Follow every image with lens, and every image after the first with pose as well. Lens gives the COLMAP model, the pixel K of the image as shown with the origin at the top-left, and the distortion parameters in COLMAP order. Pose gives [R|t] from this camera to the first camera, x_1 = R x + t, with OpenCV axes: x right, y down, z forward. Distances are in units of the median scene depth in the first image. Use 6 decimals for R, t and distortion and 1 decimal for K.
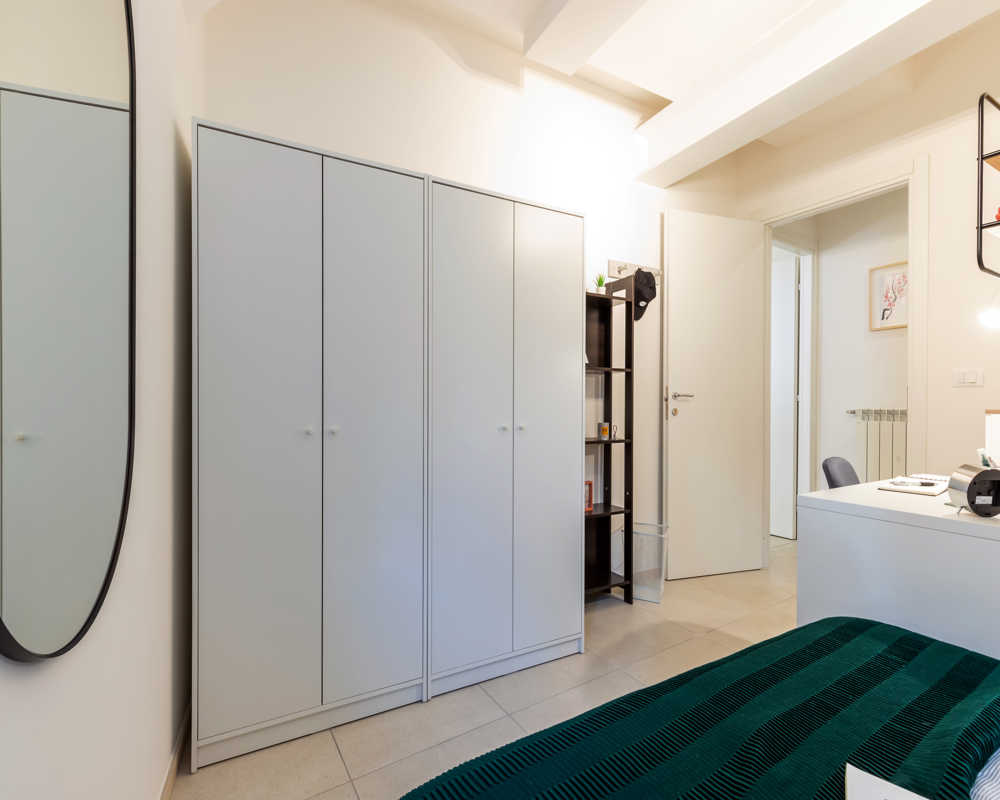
lens RADIAL K [[452.6, 0, 502.3], [0, 452.6, 397.9], [0, 0, 1]] dist [-0.012489, 0.000739]
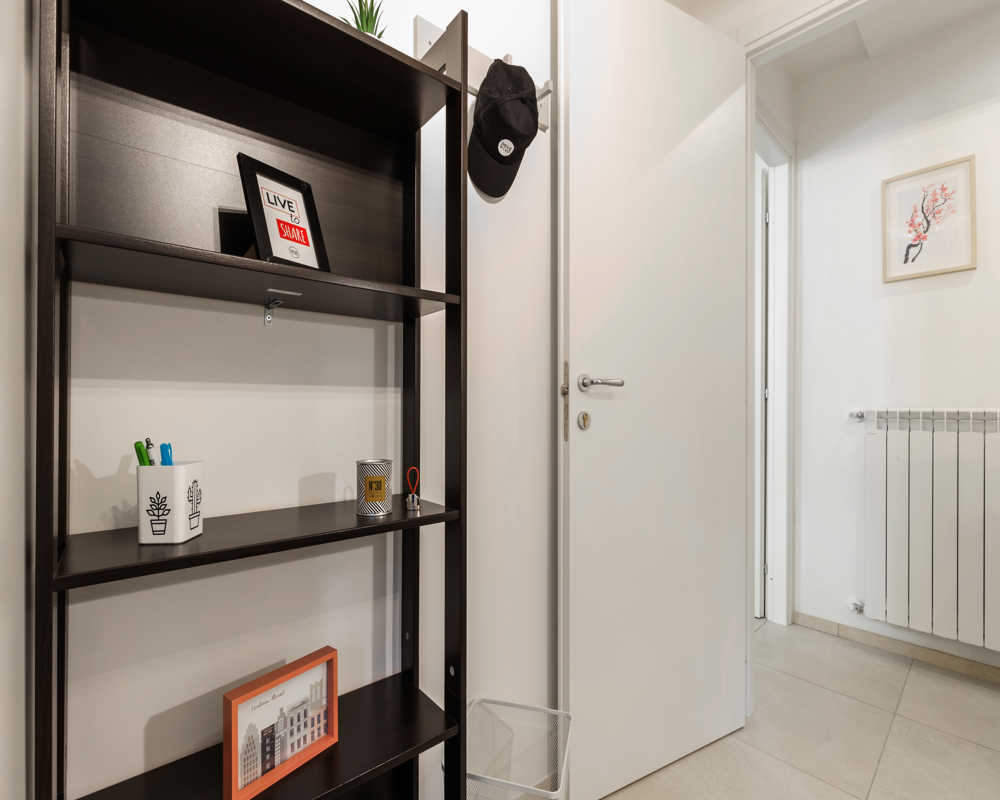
lens RADIAL K [[496.9, 0, 496.0], [0, 496.9, 396.5], [0, 0, 1]] dist [-0.005306, -0.001873]
pose [[0.978451, -0.002338, 0.206464, 0.200659], [0.003872, 0.999968, -0.007025, 0.010482], [-0.206441, 0.007674, 0.978429, 0.549890]]
